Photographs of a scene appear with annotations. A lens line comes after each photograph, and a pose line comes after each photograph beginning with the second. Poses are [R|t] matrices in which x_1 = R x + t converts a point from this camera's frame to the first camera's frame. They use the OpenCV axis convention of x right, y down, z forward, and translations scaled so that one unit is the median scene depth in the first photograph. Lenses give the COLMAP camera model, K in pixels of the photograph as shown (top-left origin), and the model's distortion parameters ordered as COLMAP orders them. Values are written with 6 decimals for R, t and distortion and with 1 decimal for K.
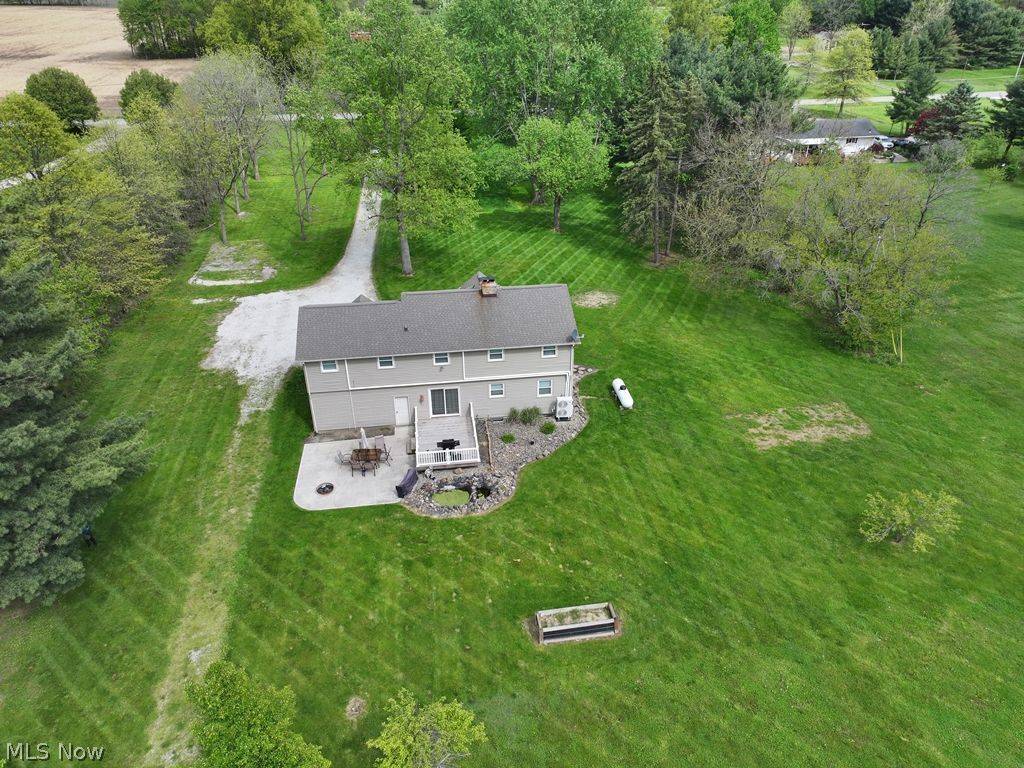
lens RADIAL K [[716.3, 0, 512.0], [0, 716.3, 384.0], [0, 0, 1]] dist [0.008121, 0.002904]
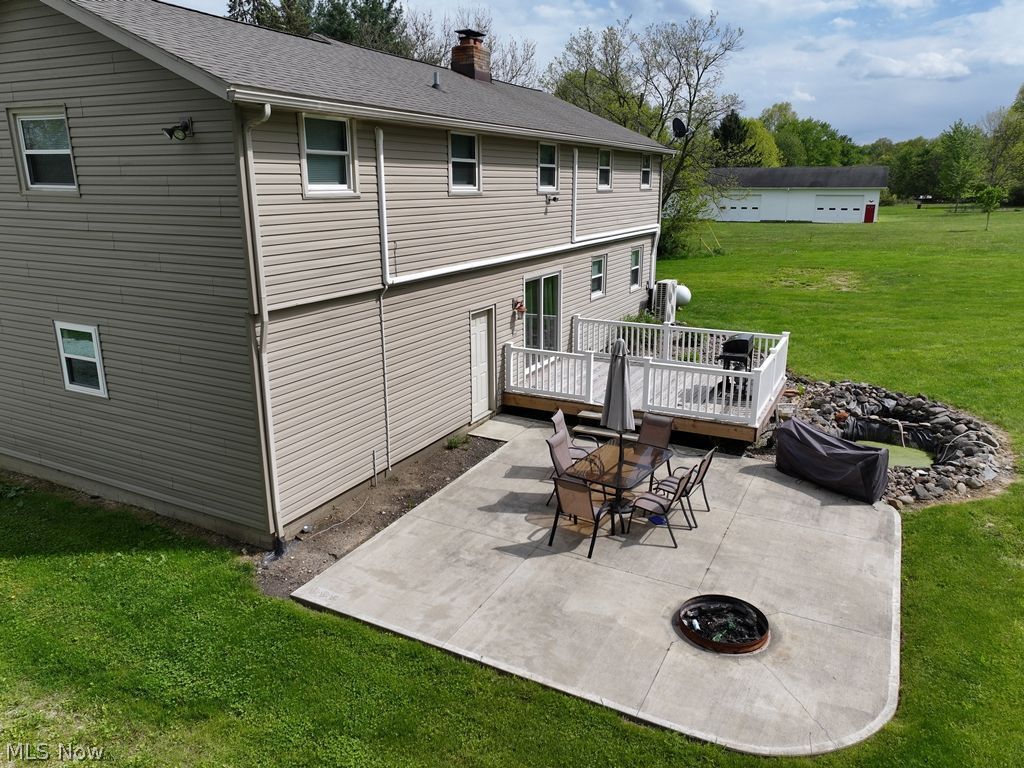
lens RADIAL K [[716.3, 0, 512.0], [0, 716.3, 384.0], [0, 0, 1]] dist [0.008121, 0.002904]
pose [[0.573143, -0.217509, 0.790061, -0.390809], [0.421751, 0.904930, -0.056823, 0.067919], [-0.702591, 0.365776, 0.610389, 0.814234]]
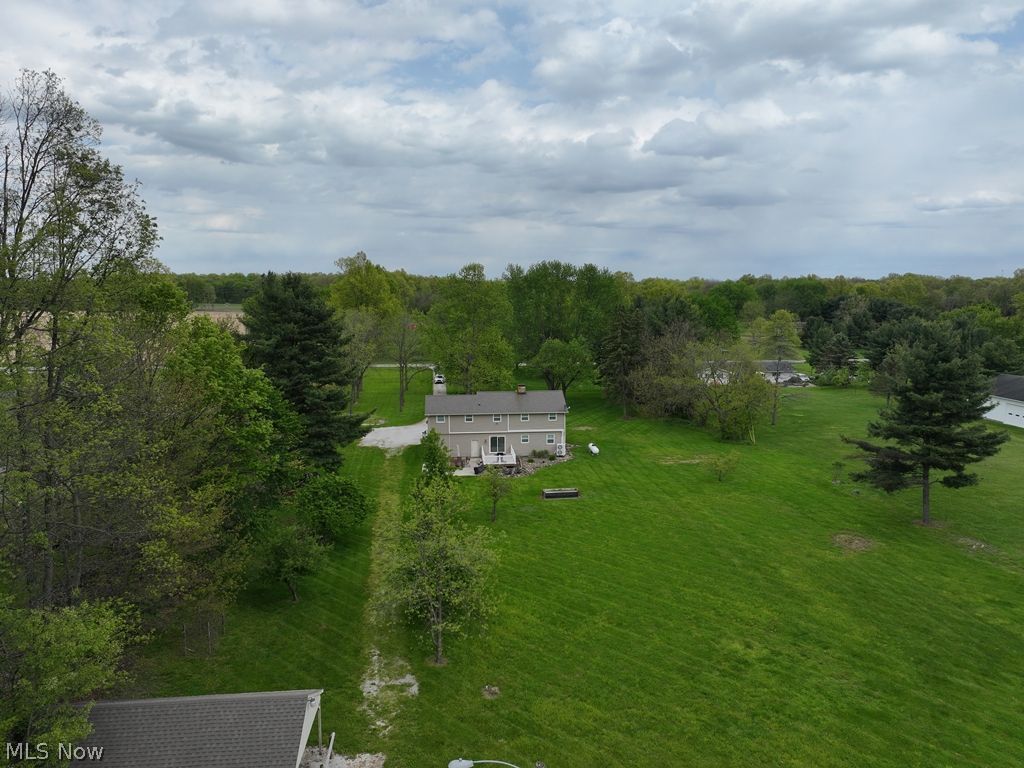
lens RADIAL K [[716.3, 0, 512.0], [0, 716.3, 384.0], [0, 0, 1]] dist [0.008121, 0.002904]
pose [[0.999273, 0.008530, -0.037157, 0.013705], [-0.022201, 0.922534, -0.385277, 0.611789], [0.030992, 0.385822, 0.922053, -0.812759]]
